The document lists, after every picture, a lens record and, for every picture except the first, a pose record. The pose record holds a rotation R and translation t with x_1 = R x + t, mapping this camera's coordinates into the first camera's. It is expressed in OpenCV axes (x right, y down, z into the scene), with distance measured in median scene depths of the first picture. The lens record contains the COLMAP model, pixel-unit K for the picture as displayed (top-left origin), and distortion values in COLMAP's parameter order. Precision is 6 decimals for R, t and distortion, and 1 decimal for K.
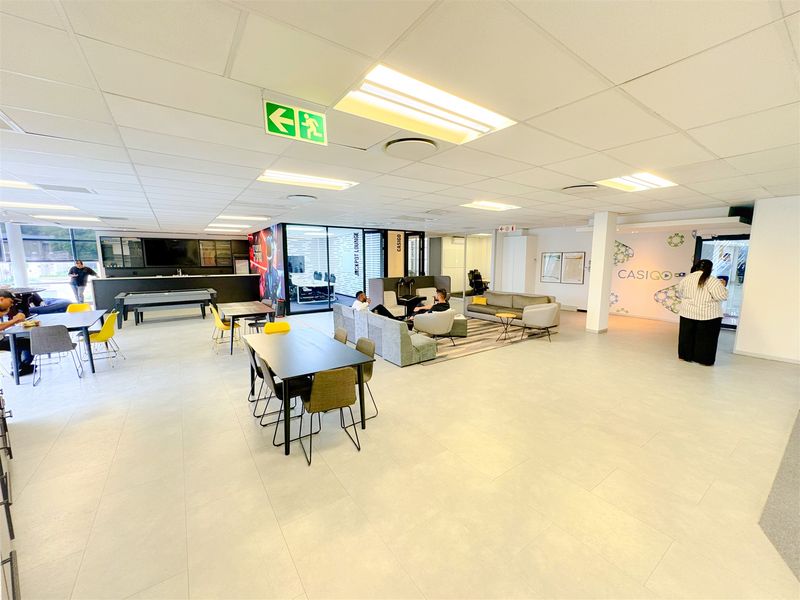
lens RADIAL K [[321.1, 0, 396.8], [0, 321.1, 302.0], [0, 0, 1]] dist [0.000161, -0.000640]
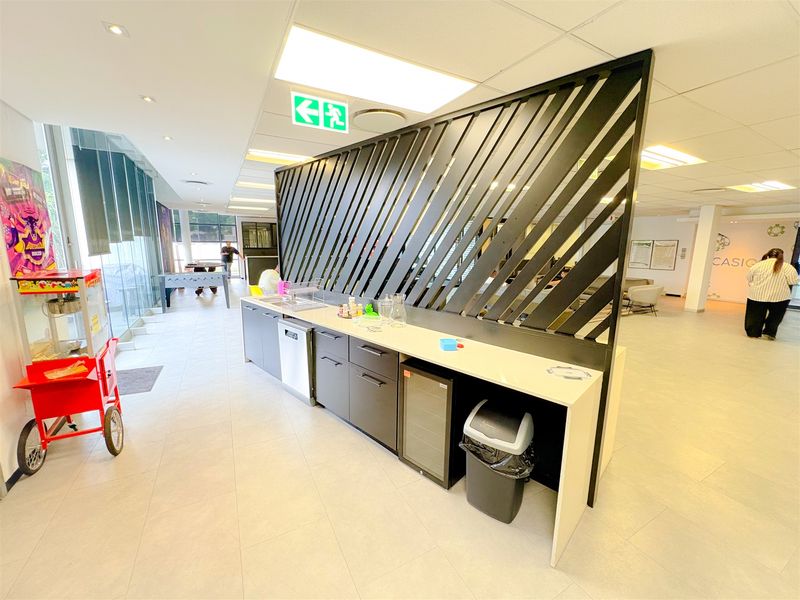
lens RADIAL K [[321.1, 0, 400.5], [0, 321.1, 300.0], [0, 0, 1]] dist [0.000161, -0.000640]
pose [[0.993349, 0.033631, -0.110119, -0.249769], [-0.029251, 0.998725, 0.041144, 0.031944], [0.111362, -0.037649, 0.993066, -0.211426]]
